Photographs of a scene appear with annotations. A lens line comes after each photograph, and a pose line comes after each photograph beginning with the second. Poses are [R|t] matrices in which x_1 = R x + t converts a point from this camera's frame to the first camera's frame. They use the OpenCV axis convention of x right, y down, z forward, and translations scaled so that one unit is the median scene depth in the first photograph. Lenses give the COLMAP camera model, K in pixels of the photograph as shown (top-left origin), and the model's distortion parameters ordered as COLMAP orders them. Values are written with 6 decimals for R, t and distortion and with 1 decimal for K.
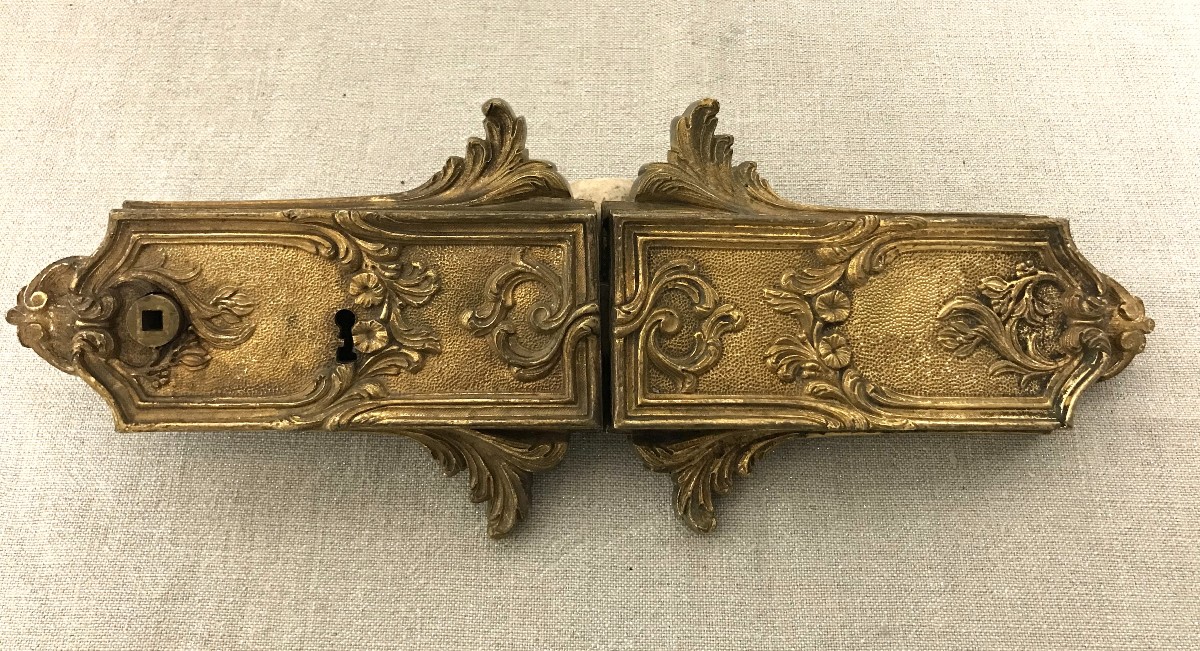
lens RADIAL K [[1103.7, 0, 641.5], [0, 1103.7, 245.3], [0, 0, 1]] dist [0.032846, -0.021470]
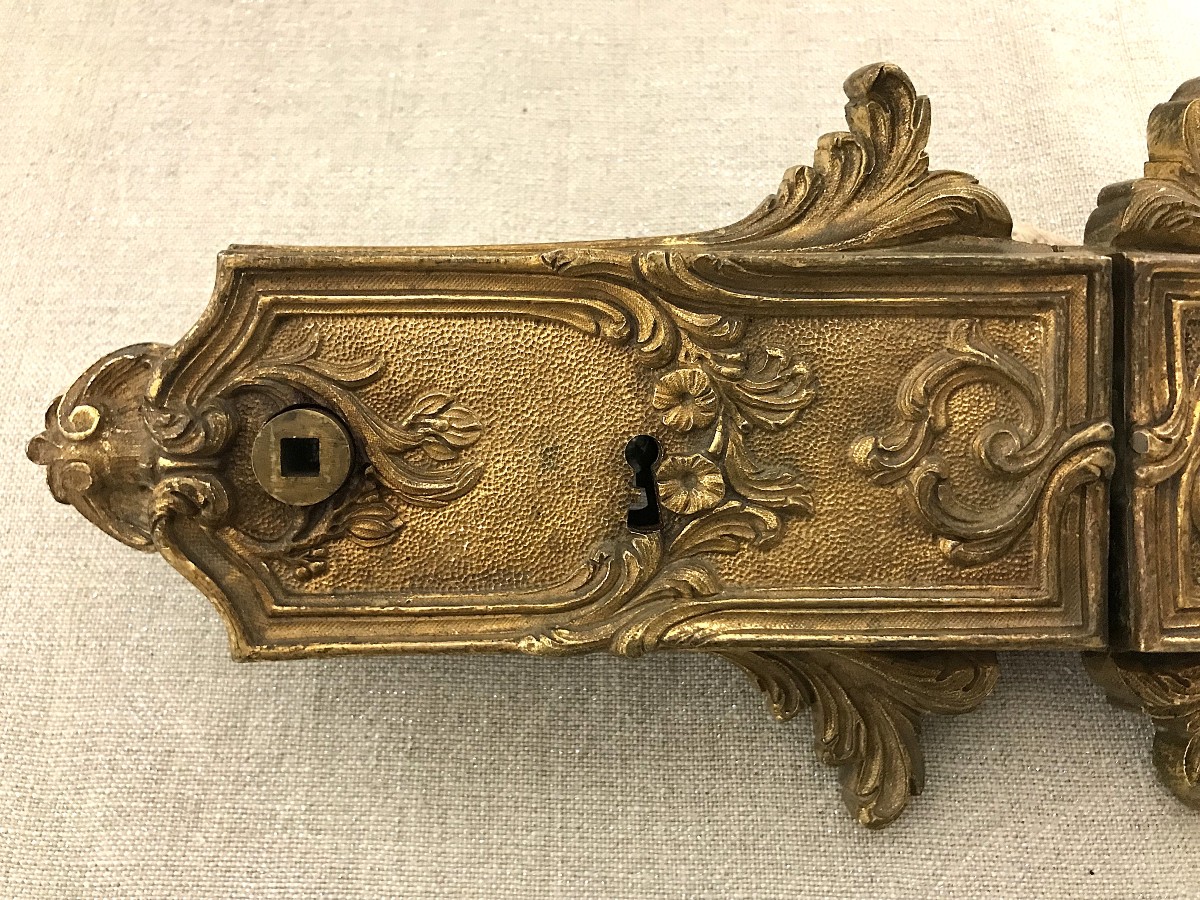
lens RADIAL K [[1035.8, 0, 602.2], [0, 1035.8, 405.1], [0, 0, 1]] dist [0.016204, -0.018200]
pose [[0.999951, -0.003805, 0.009174, -0.292774], [0.003548, 0.999605, 0.027887, 0.028635], [-0.009276, -0.027853, 0.999569, 0.486854]]
